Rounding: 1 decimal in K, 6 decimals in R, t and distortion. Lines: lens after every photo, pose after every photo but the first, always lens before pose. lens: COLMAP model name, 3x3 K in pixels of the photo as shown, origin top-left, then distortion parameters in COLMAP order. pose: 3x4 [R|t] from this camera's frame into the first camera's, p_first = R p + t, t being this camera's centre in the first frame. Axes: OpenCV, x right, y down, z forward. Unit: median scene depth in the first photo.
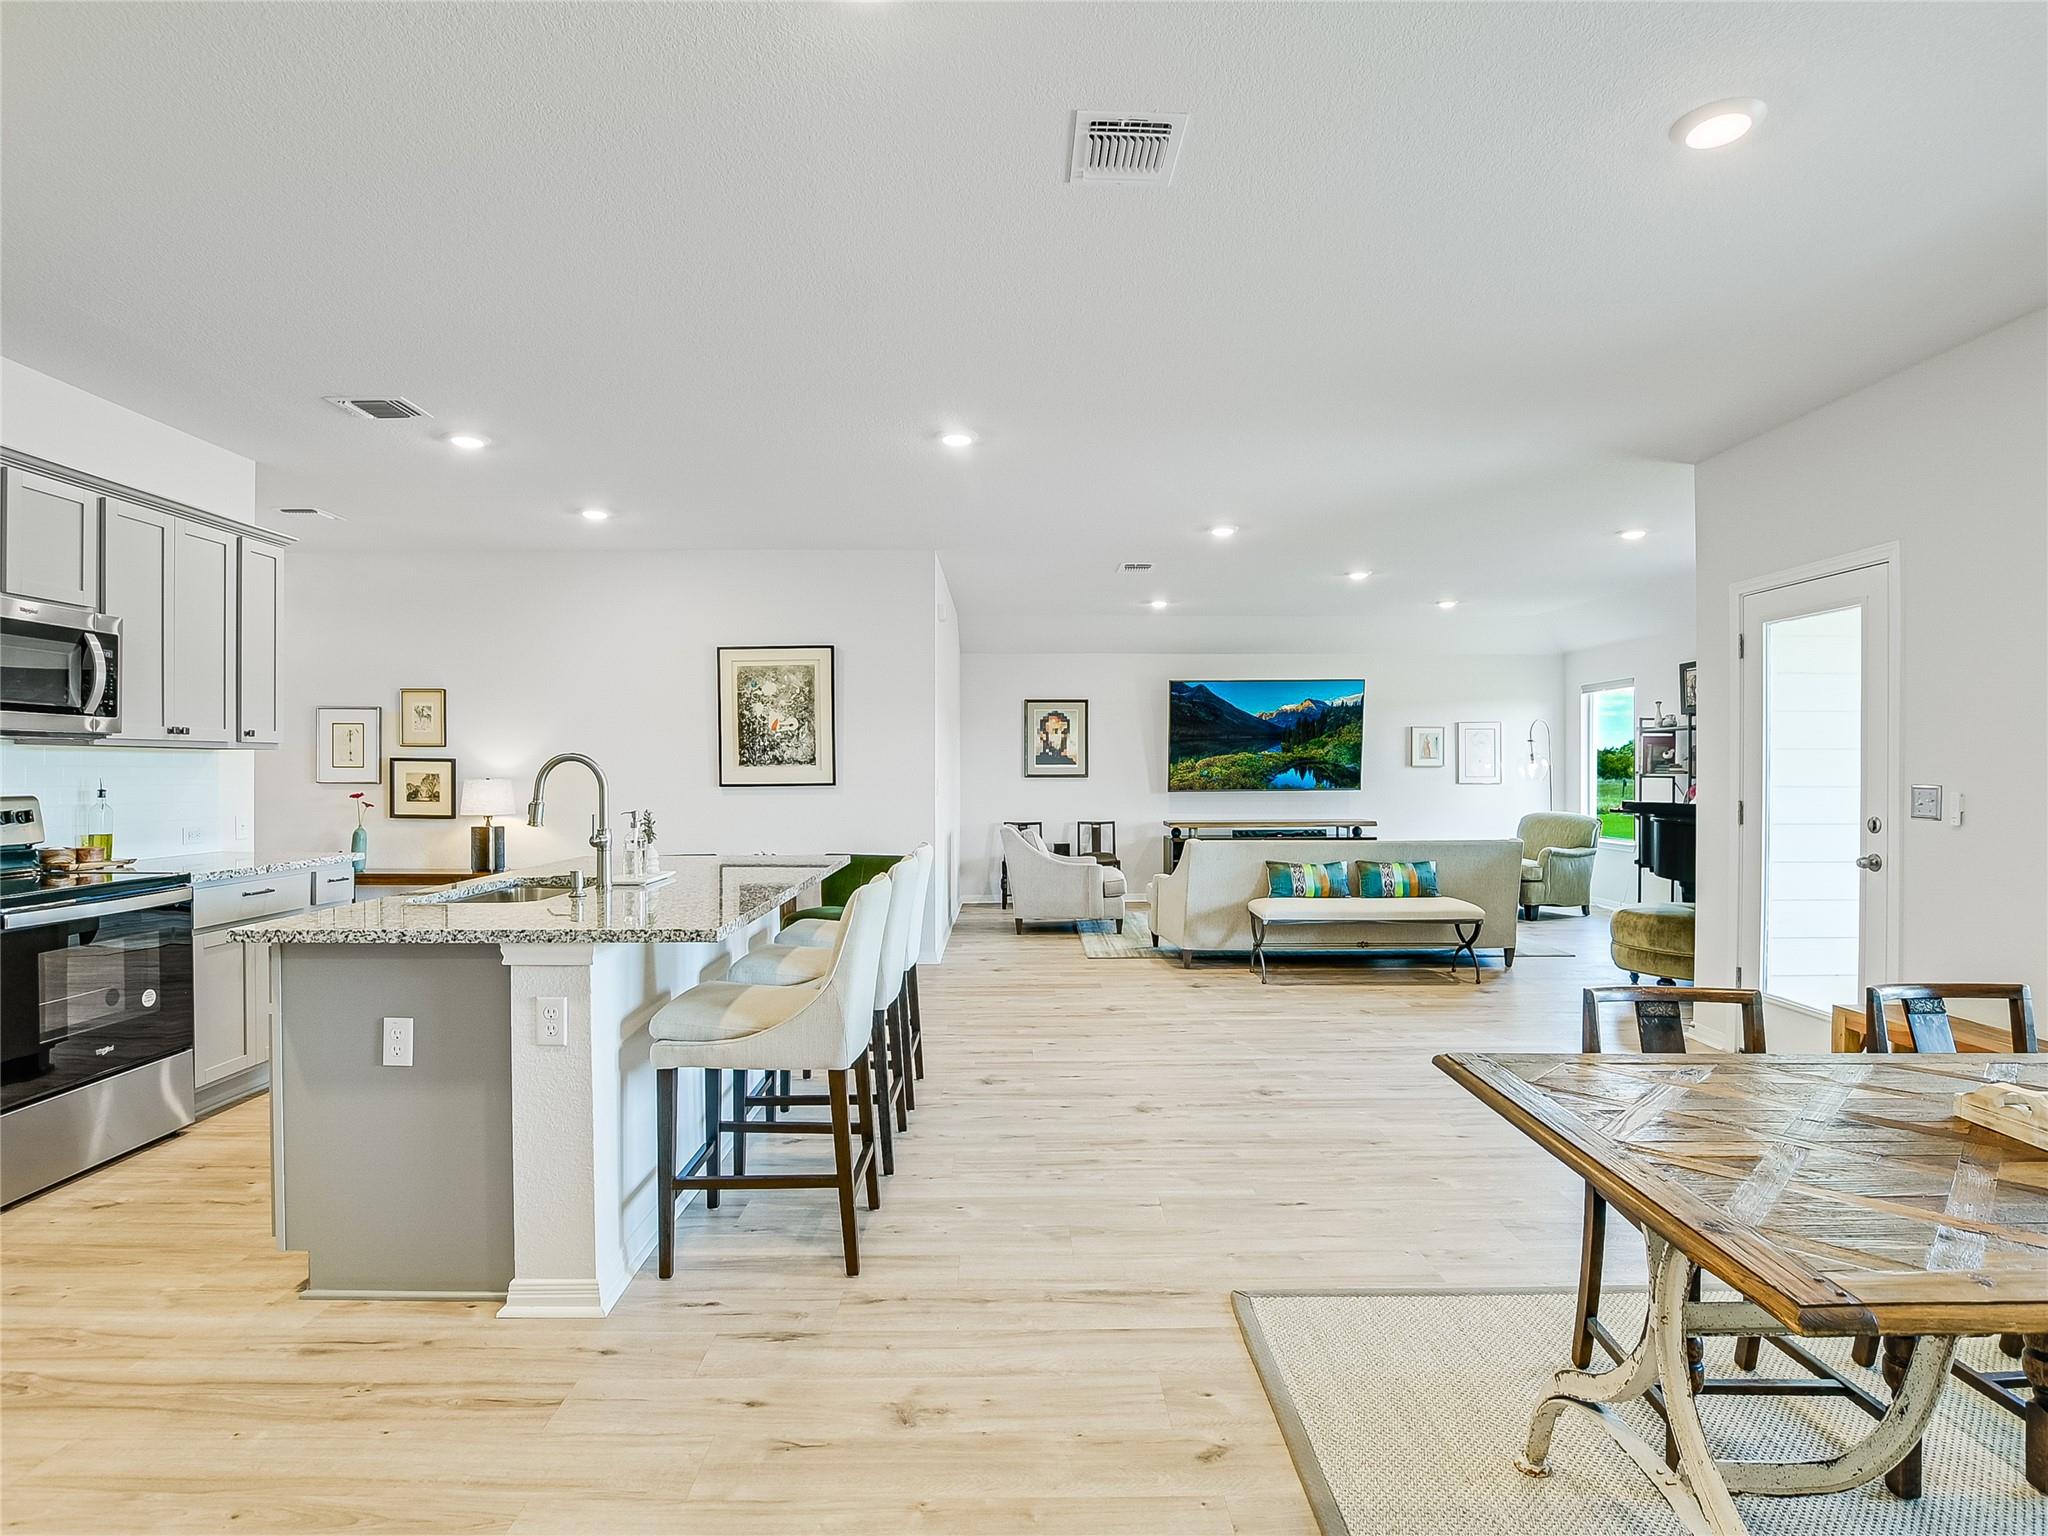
lens RADIAL K [[1058.5, 0, 1024.0], [0, 1058.5, 768.0], [0, 0, 1]] dist [-0.000622, 0.000112]
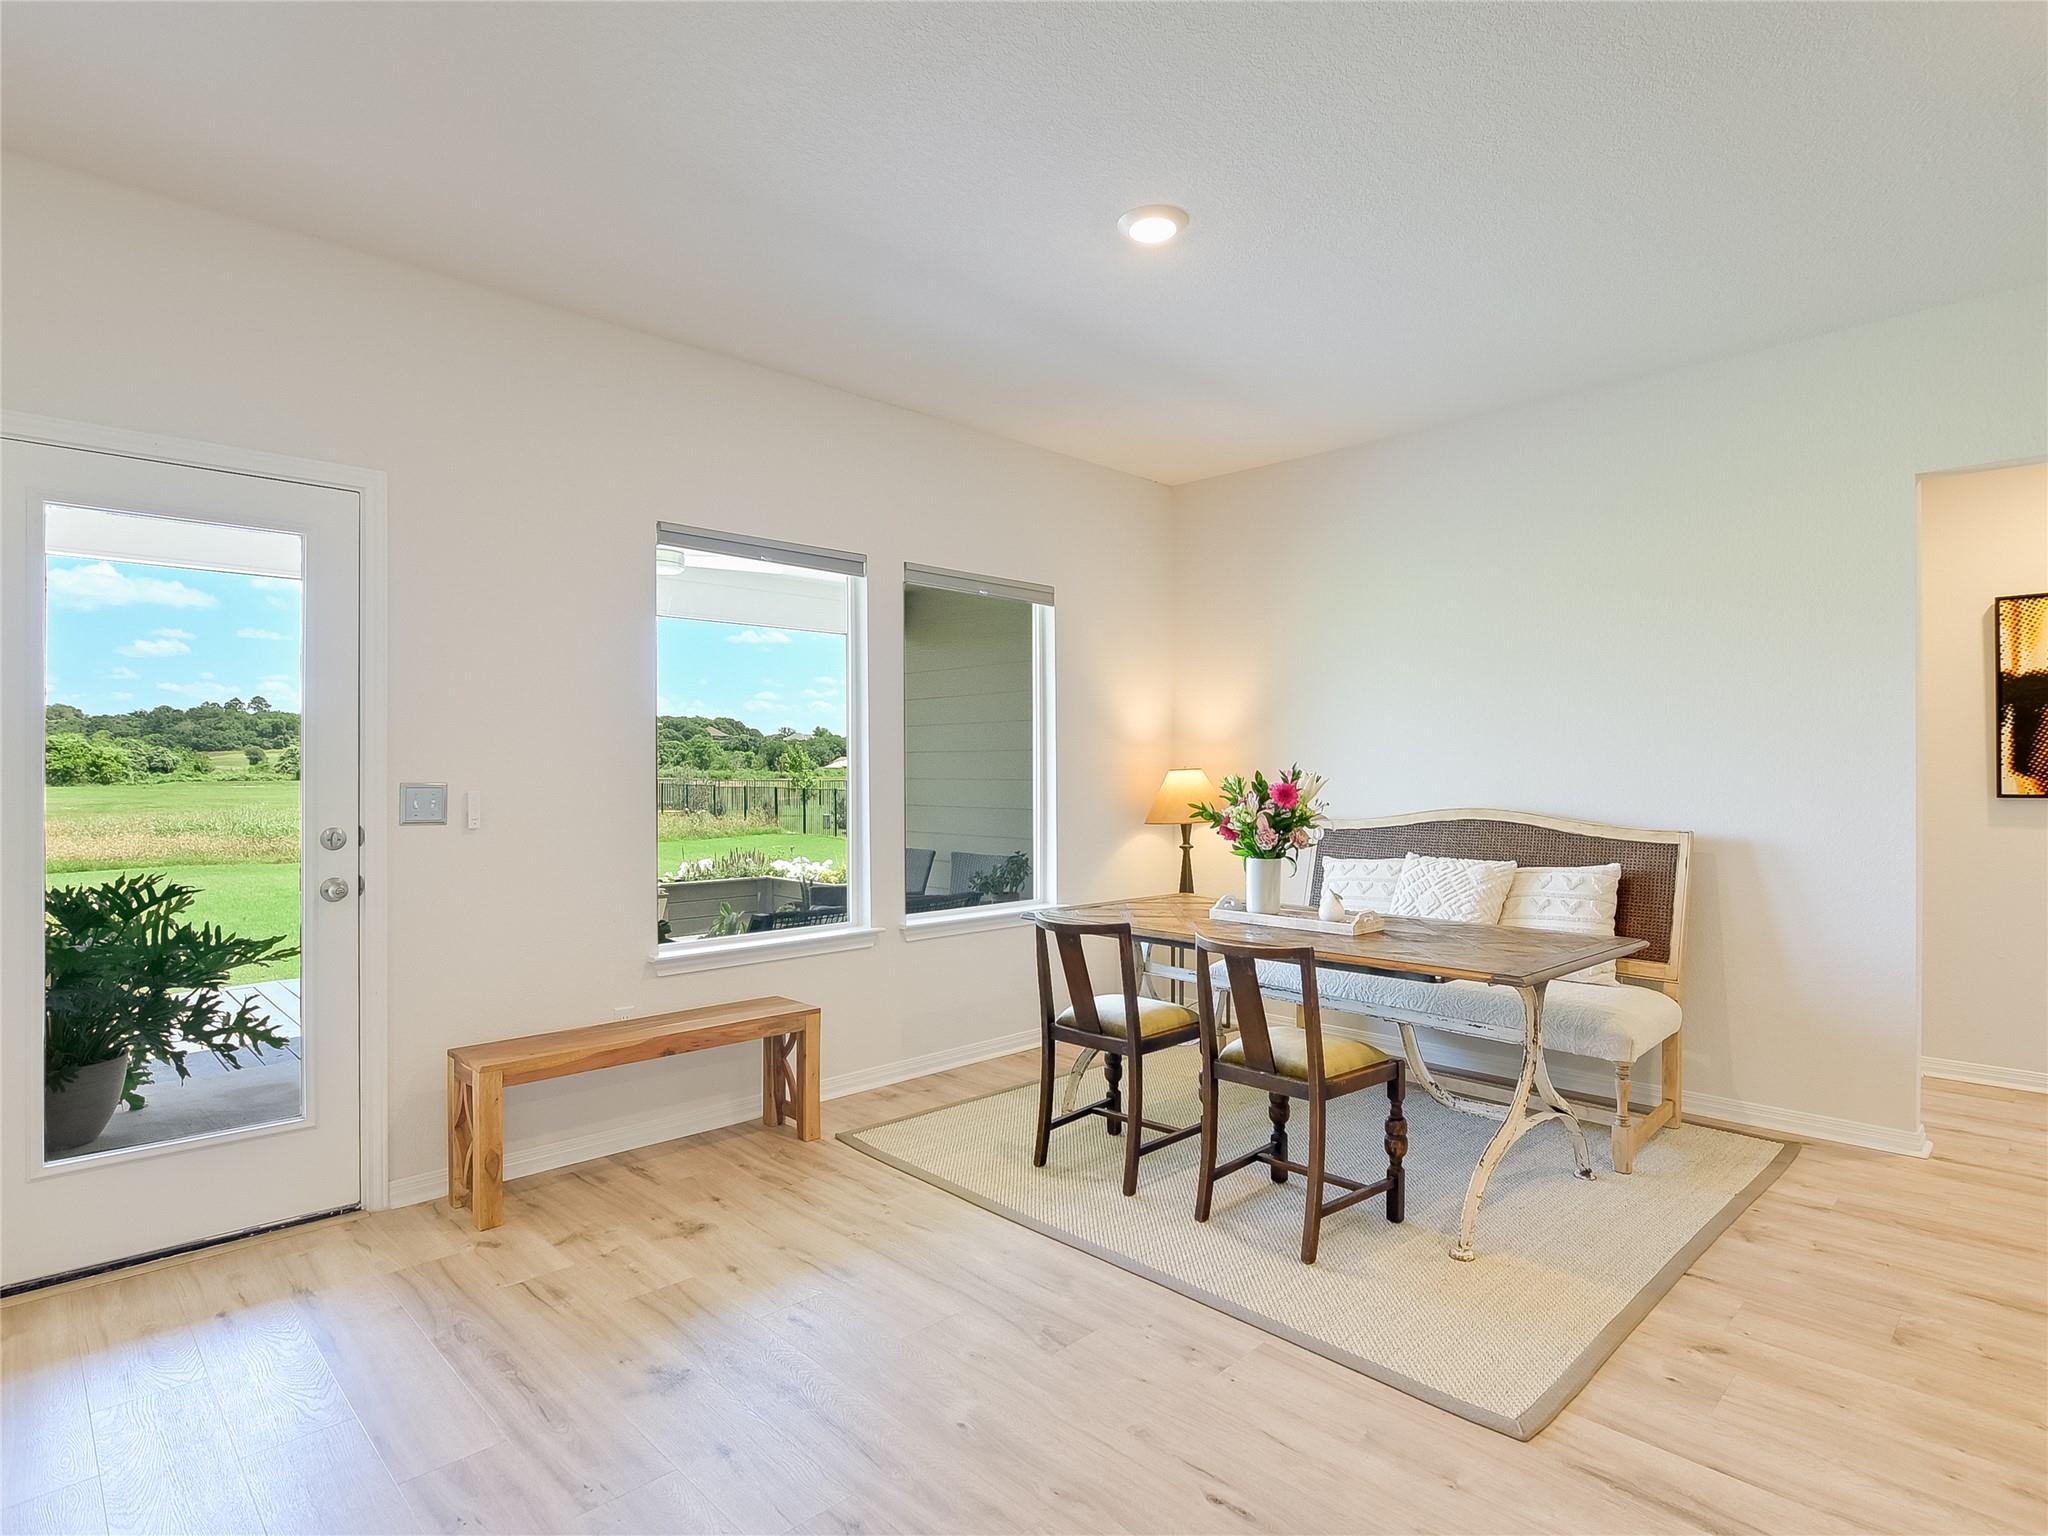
lens RADIAL K [[1078.4, 0, 1023.2], [0, 1078.4, 776.4], [0, 0, 1]] dist [-0.013187, 0.001843]
pose [[-0.693023, -0.007336, 0.720879, -0.090736], [-0.003175, 0.999970, 0.007124, 0.003172], [-0.720909, 0.002649, -0.693025, 1.482741]]
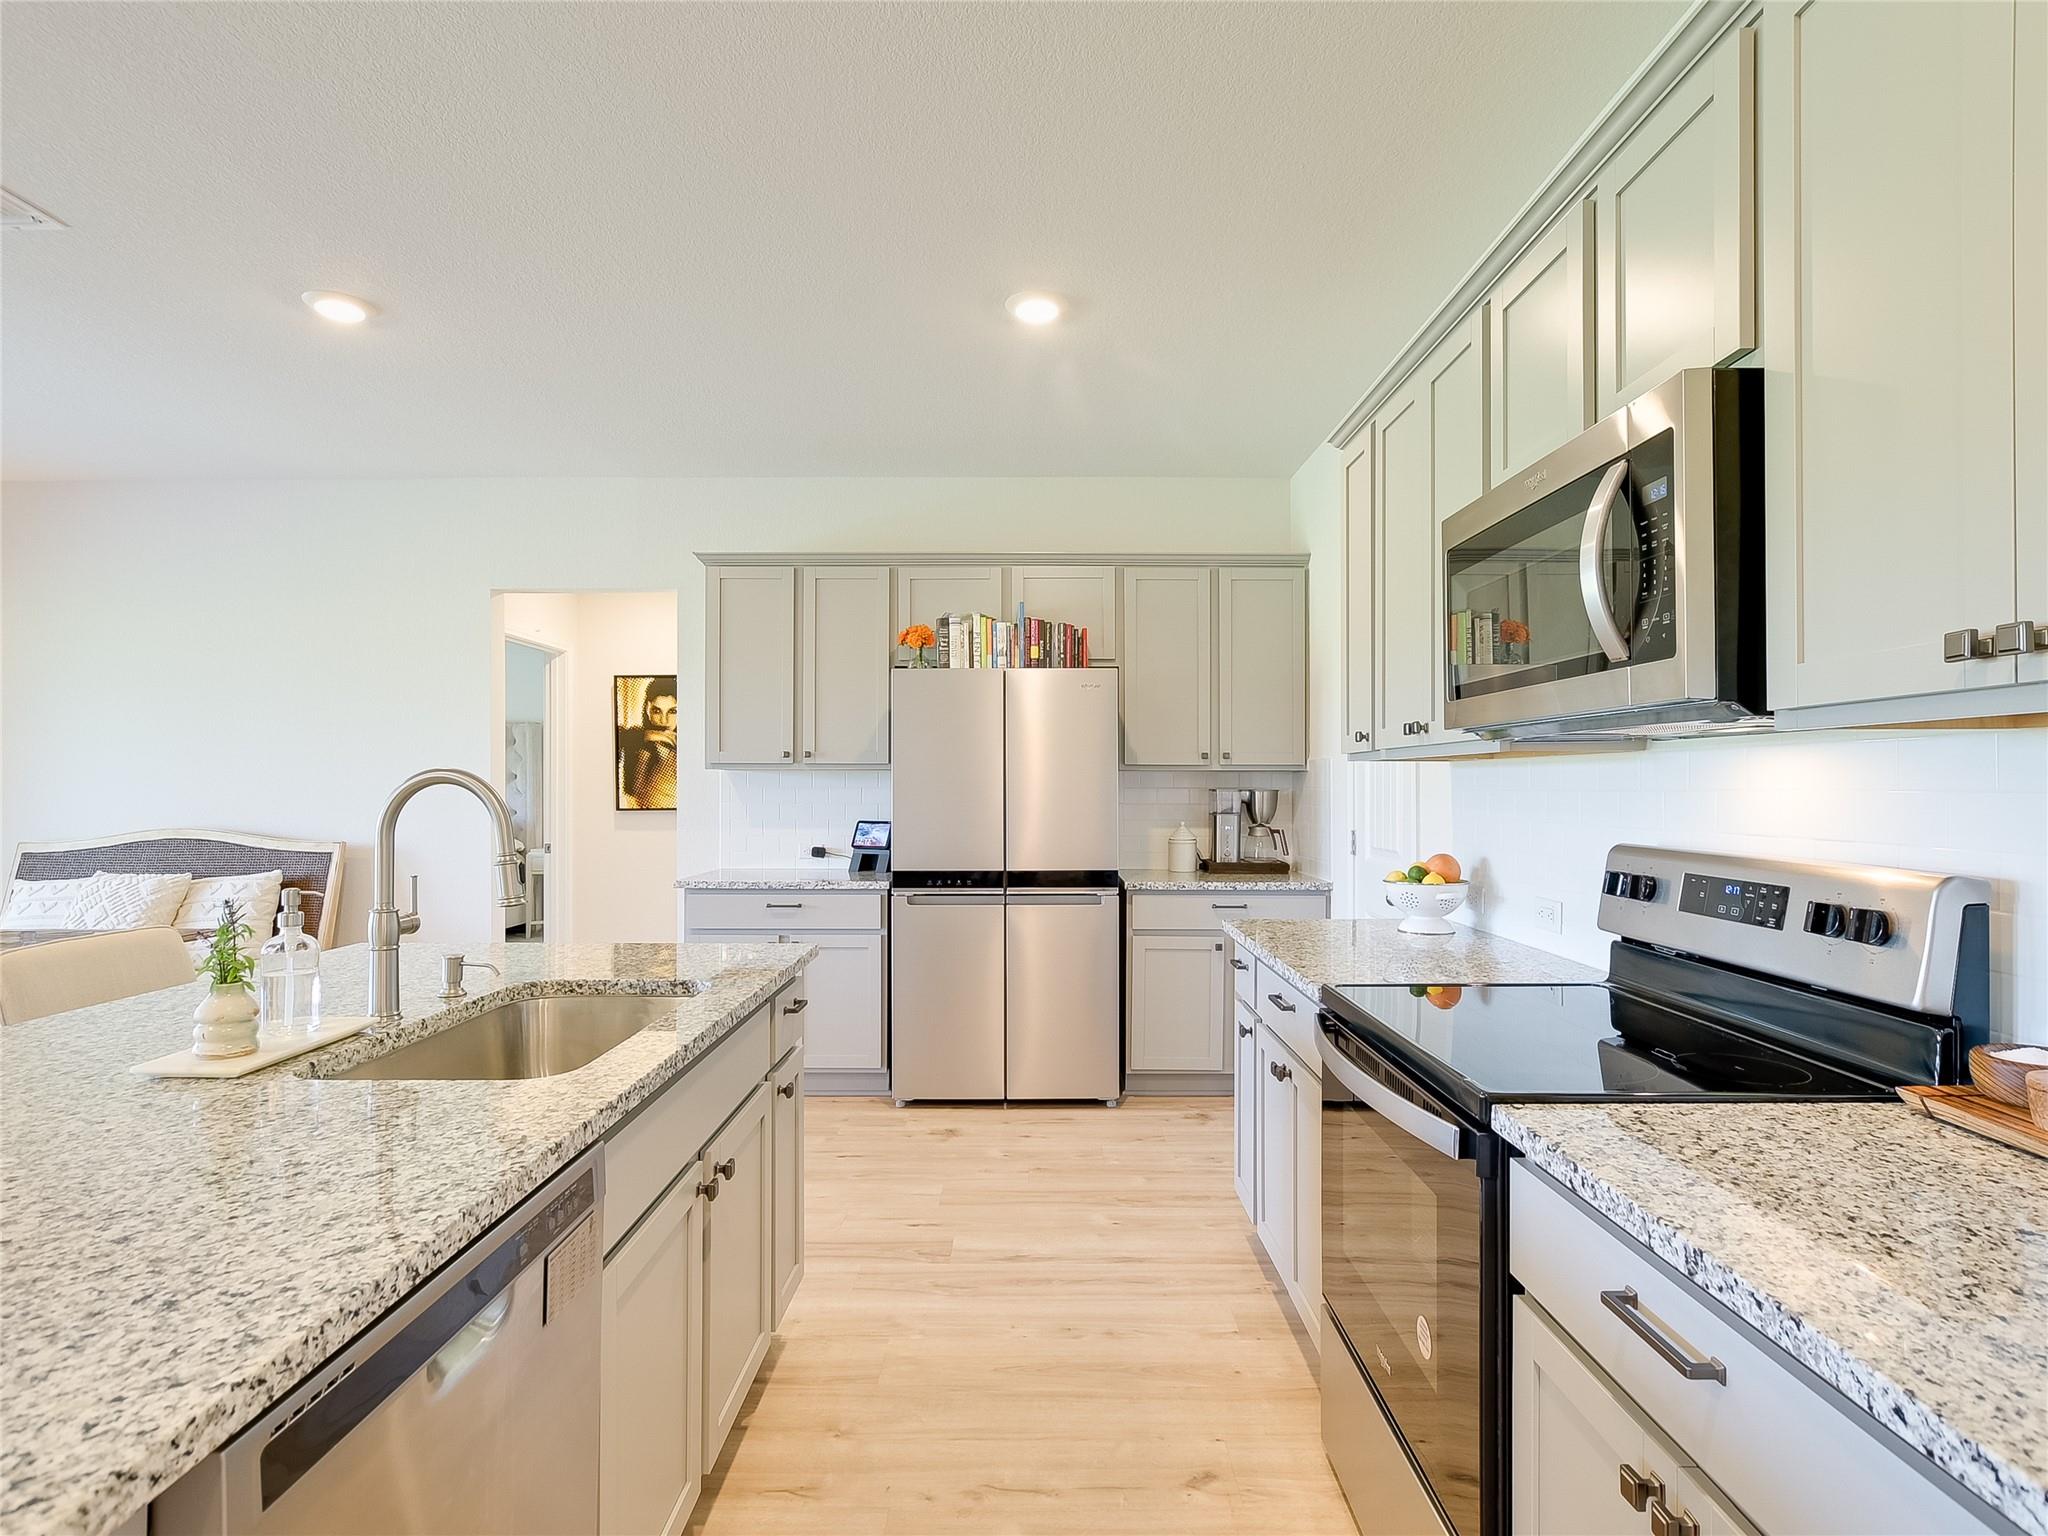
lens RADIAL K [[1058.5, 0, 1024.0], [0, 1058.5, 768.0], [0, 0, 1]] dist [-0.000622, 0.000112]
pose [[-0.999669, 0.000583, 0.025716, -0.767200], [0.000040, 0.999778, -0.021086, -0.002529], [-0.025722, -0.021078, -0.999447, 1.603277]]
